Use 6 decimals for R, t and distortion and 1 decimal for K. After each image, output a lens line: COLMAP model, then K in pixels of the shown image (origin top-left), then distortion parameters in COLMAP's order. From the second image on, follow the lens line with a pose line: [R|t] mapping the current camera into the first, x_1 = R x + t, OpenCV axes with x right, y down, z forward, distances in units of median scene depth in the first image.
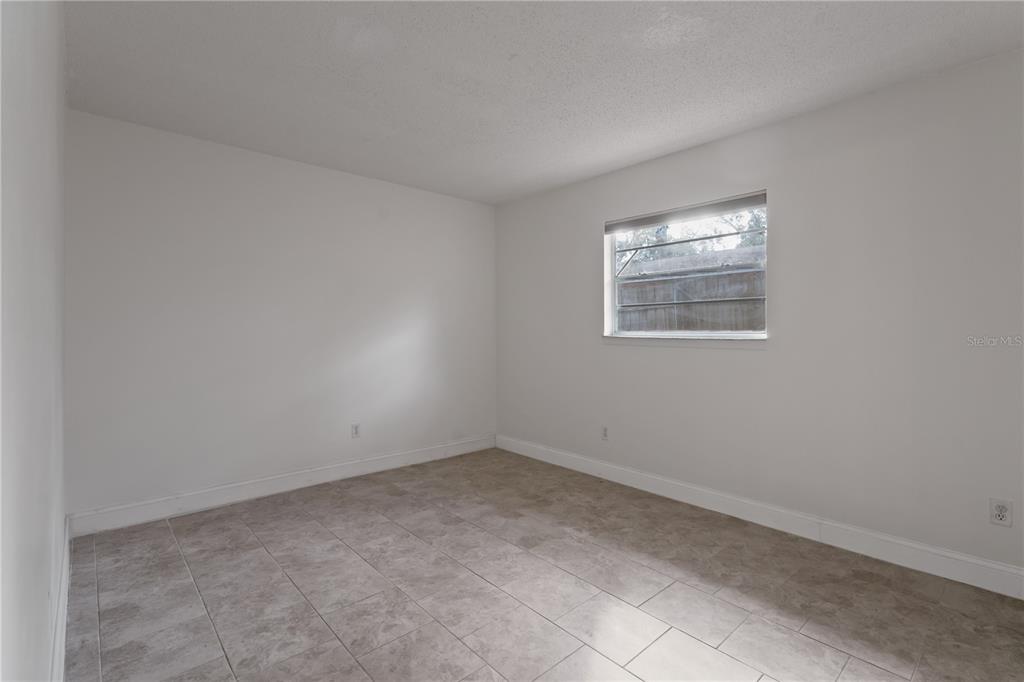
lens RADIAL K [[470.8, 0, 512.2], [0, 470.8, 337.5], [0, 0, 1]] dist [0.000430, 0.000082]
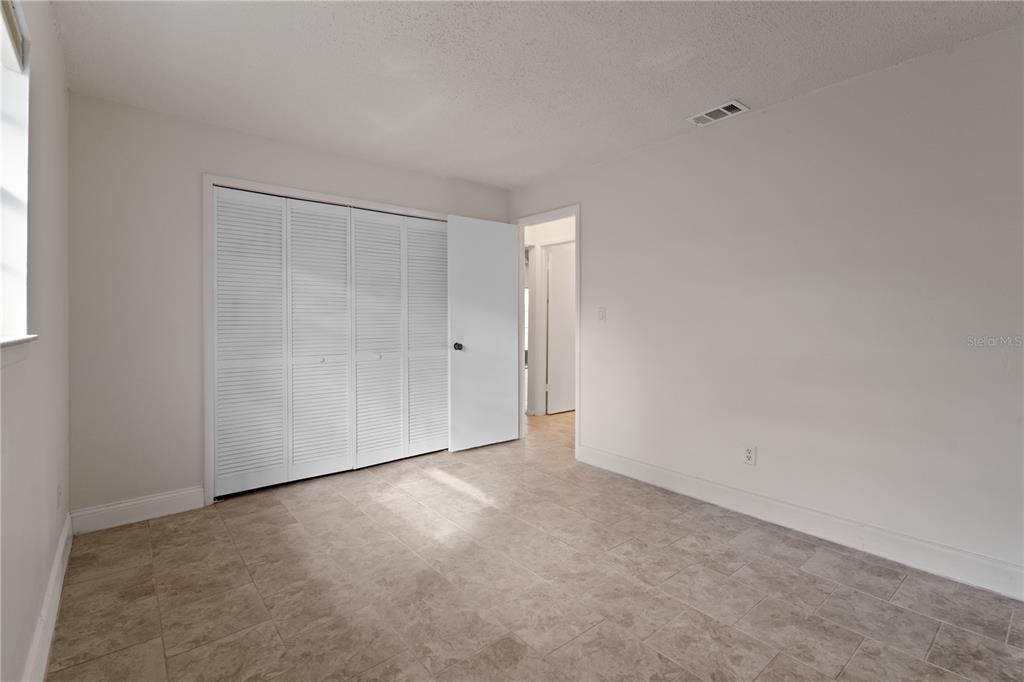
lens RADIAL K [[470.8, 0, 511.6], [0, 470.8, 334.8], [0, 0, 1]] dist [0.000430, 0.000082]
pose [[-0.999329, -0.002547, 0.036532, 0.006732], [-0.000904, 0.998990, 0.044915, -0.026121], [-0.036610, 0.044852, -0.998323, 1.879391]]
